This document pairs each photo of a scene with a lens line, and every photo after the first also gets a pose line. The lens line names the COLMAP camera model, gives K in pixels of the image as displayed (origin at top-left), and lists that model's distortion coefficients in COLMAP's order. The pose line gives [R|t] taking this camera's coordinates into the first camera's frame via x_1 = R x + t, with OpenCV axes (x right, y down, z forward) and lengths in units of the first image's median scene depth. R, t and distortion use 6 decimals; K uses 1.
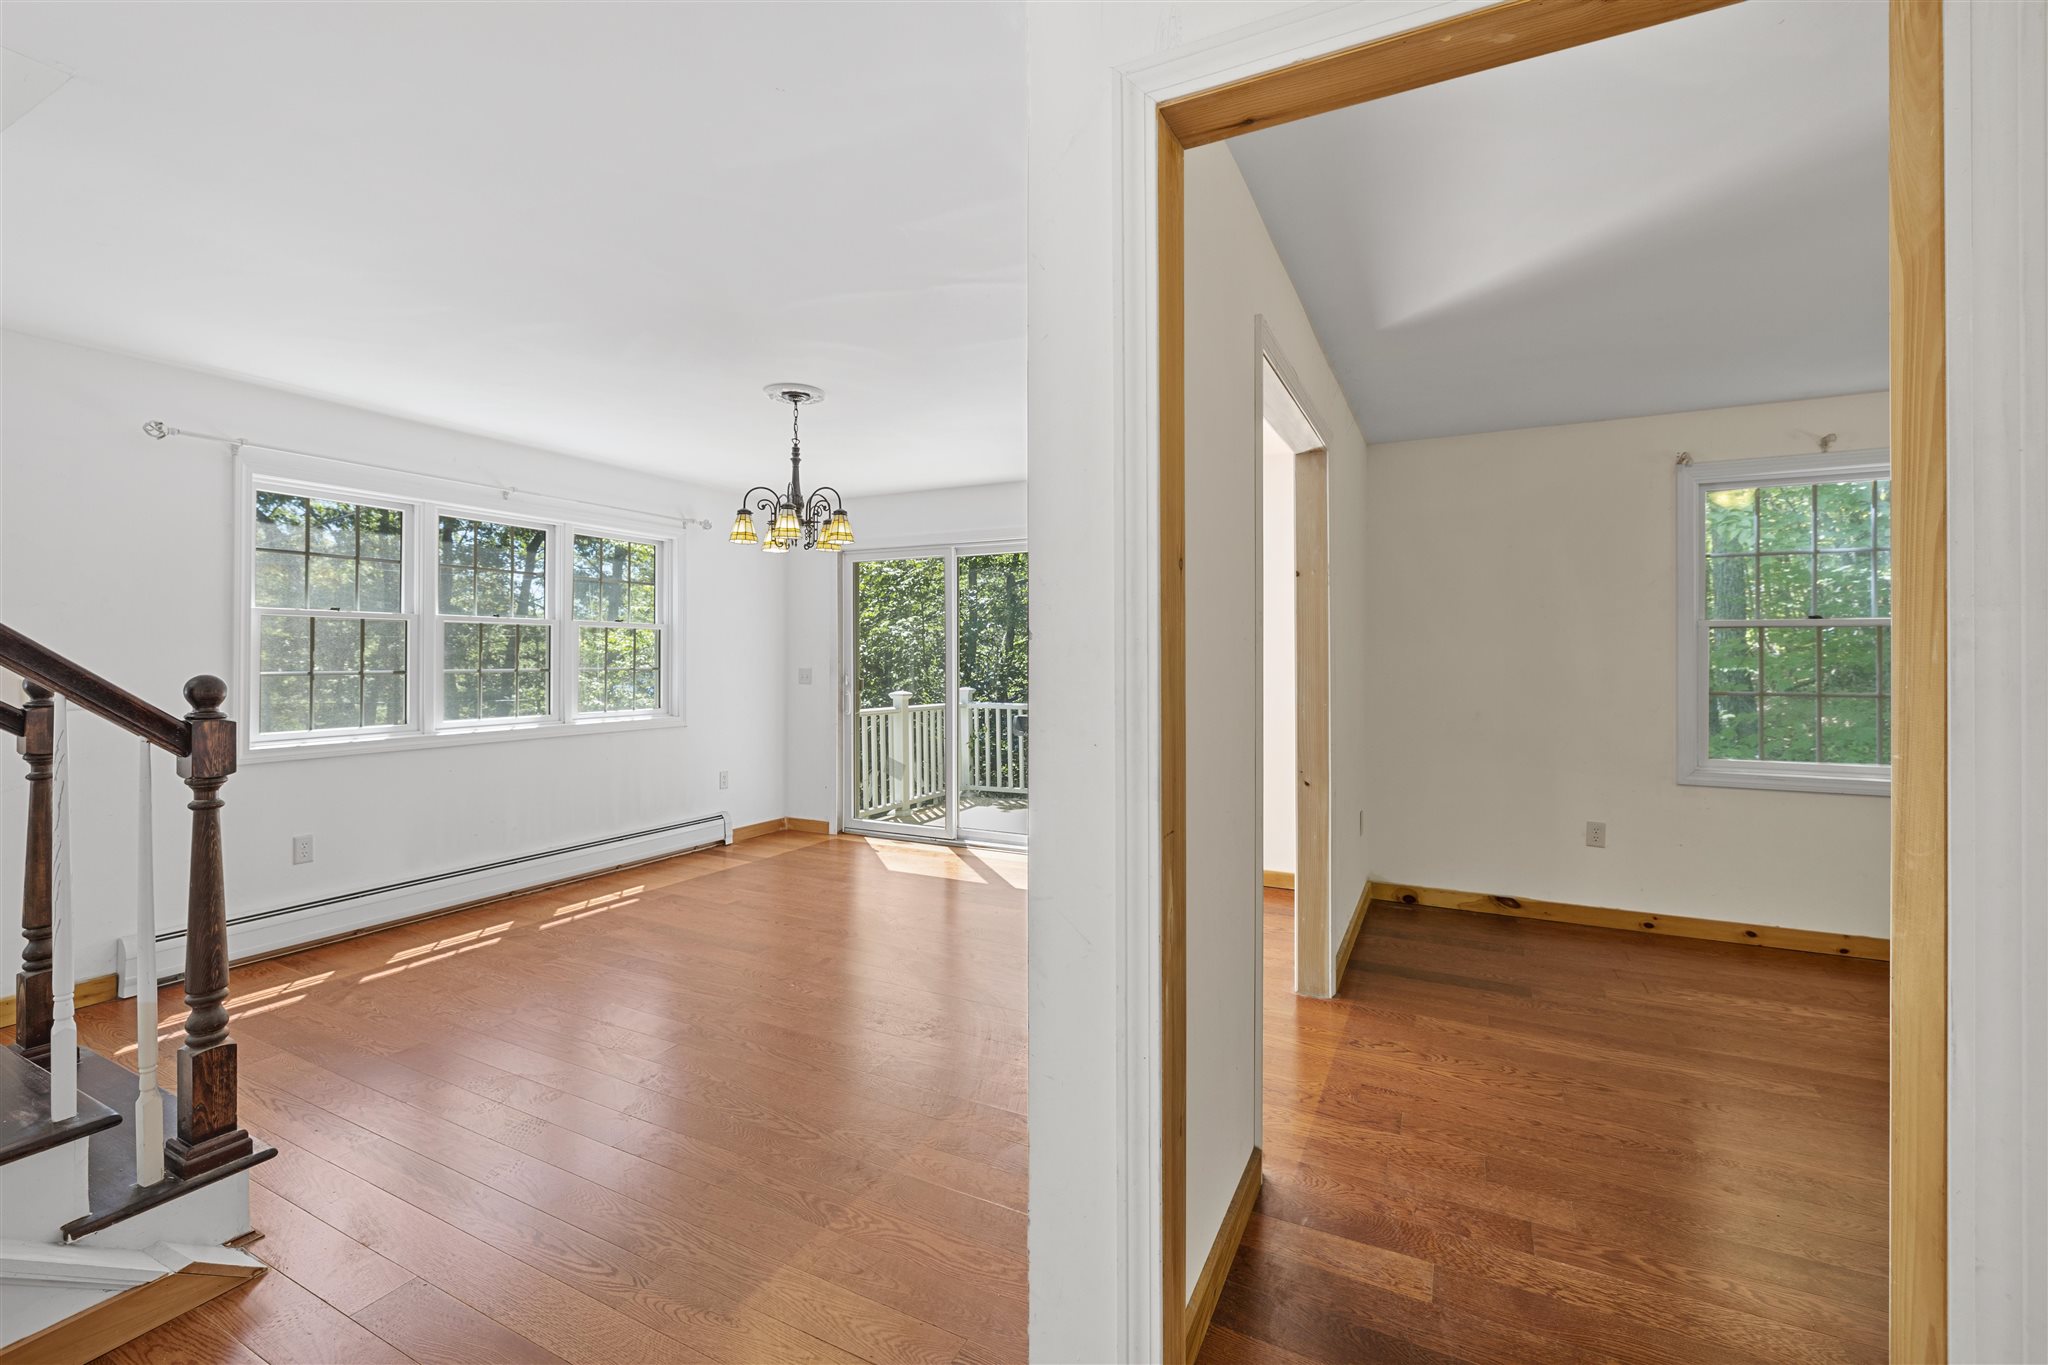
lens RADIAL K [[864.6, 0, 1012.6], [0, 864.6, 645.3], [0, 0, 1]] dist [0.000669, -0.000640]
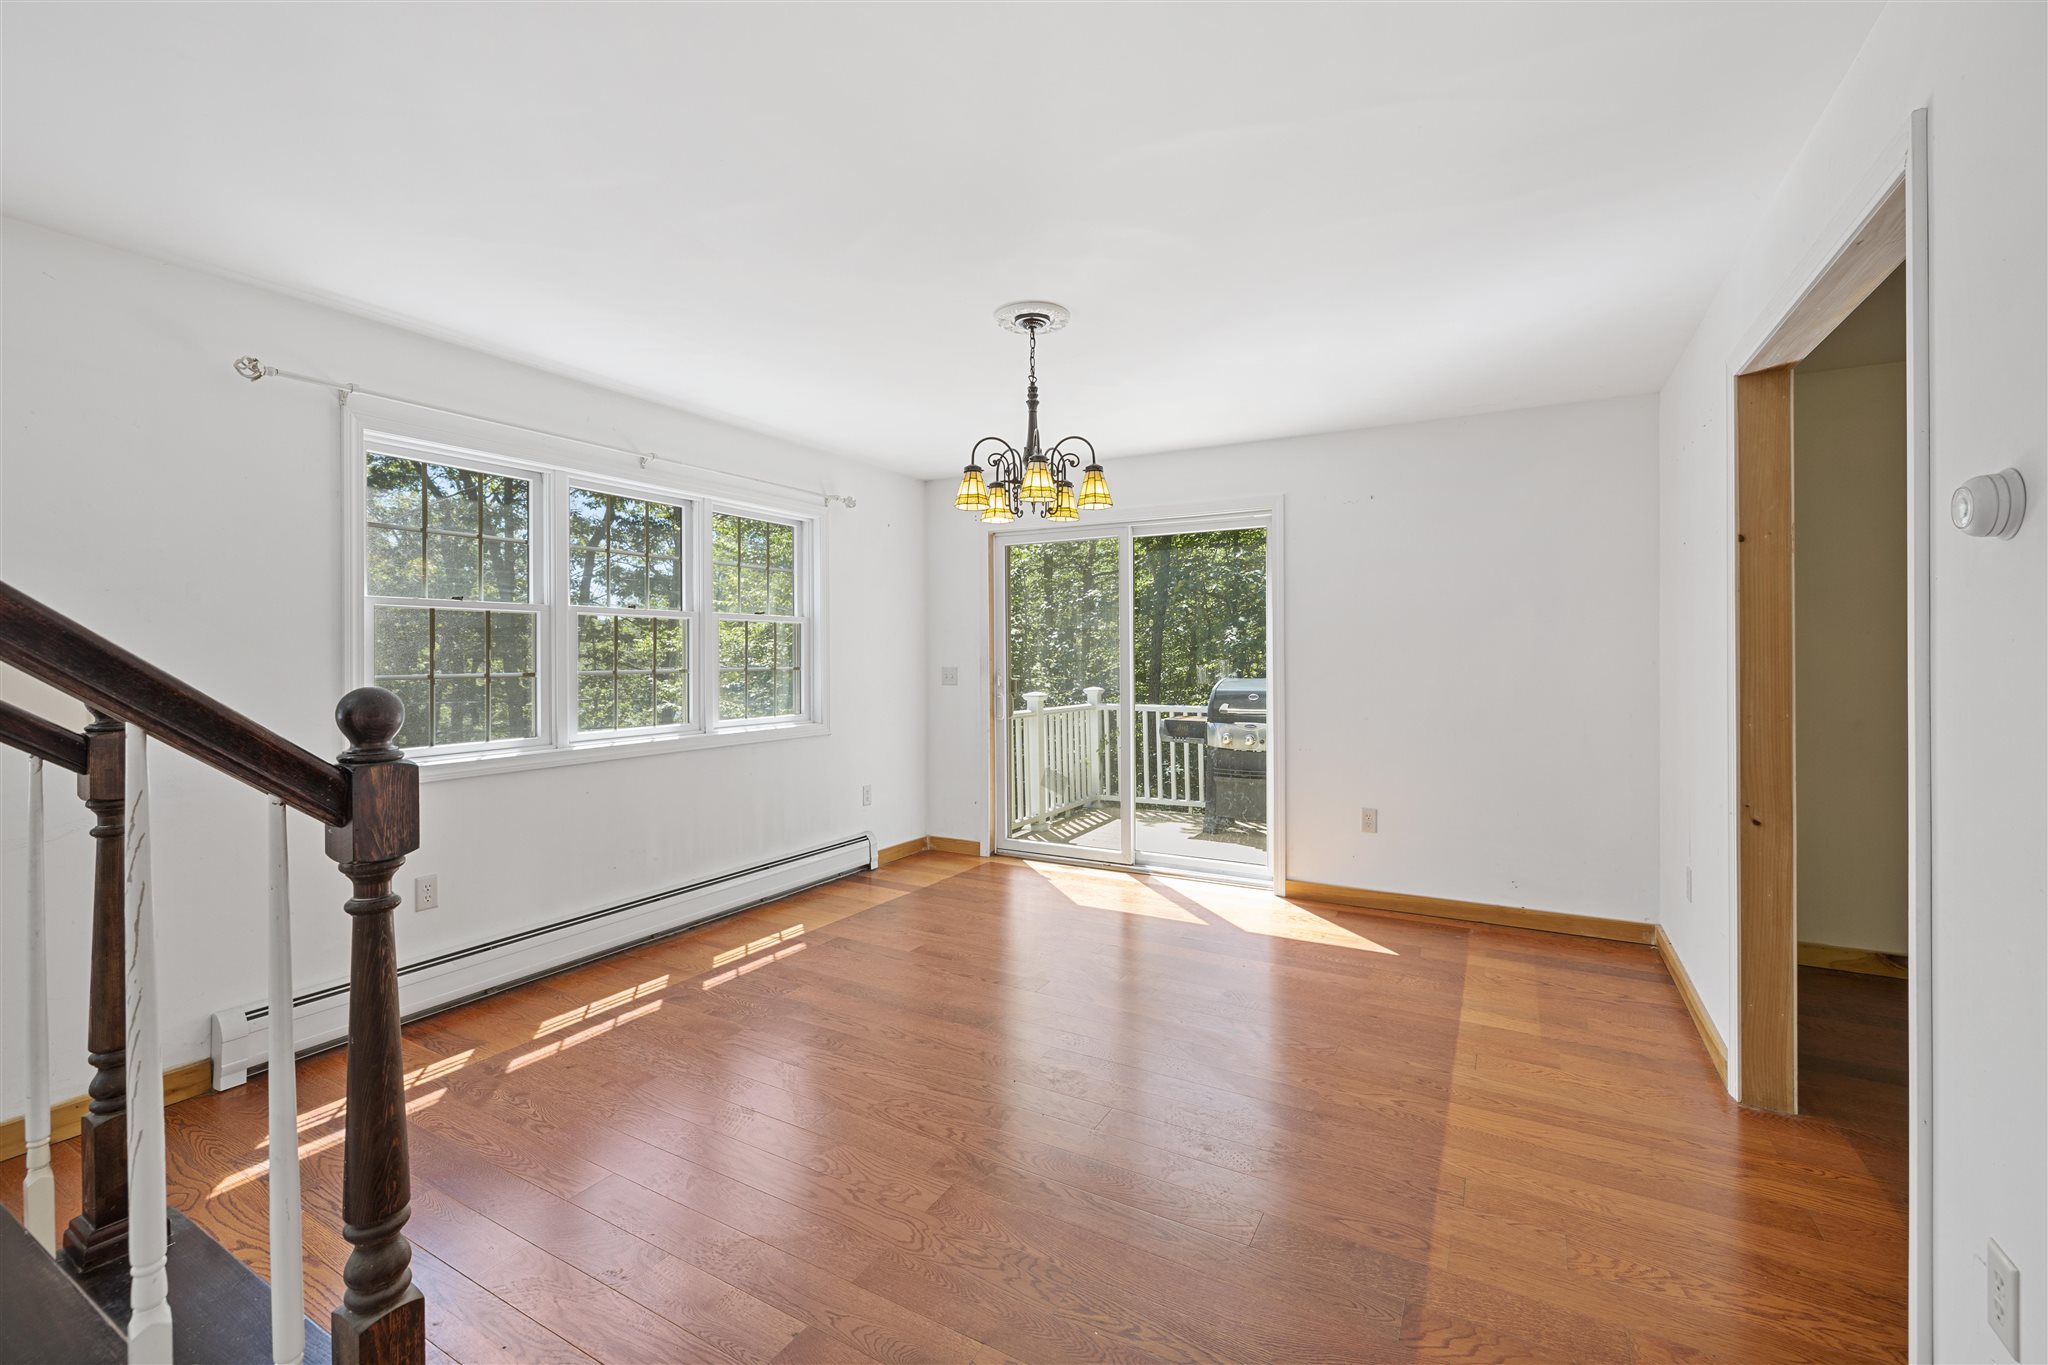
lens RADIAL K [[864.6, 0, 1017.7], [0, 864.6, 649.4], [0, 0, 1]] dist [0.000669, -0.000640]
pose [[0.999206, -0.004591, -0.039565, -0.228088], [0.004928, 0.999952, 0.008428, 0.002668], [0.039525, -0.008616, 0.999181, 0.208069]]
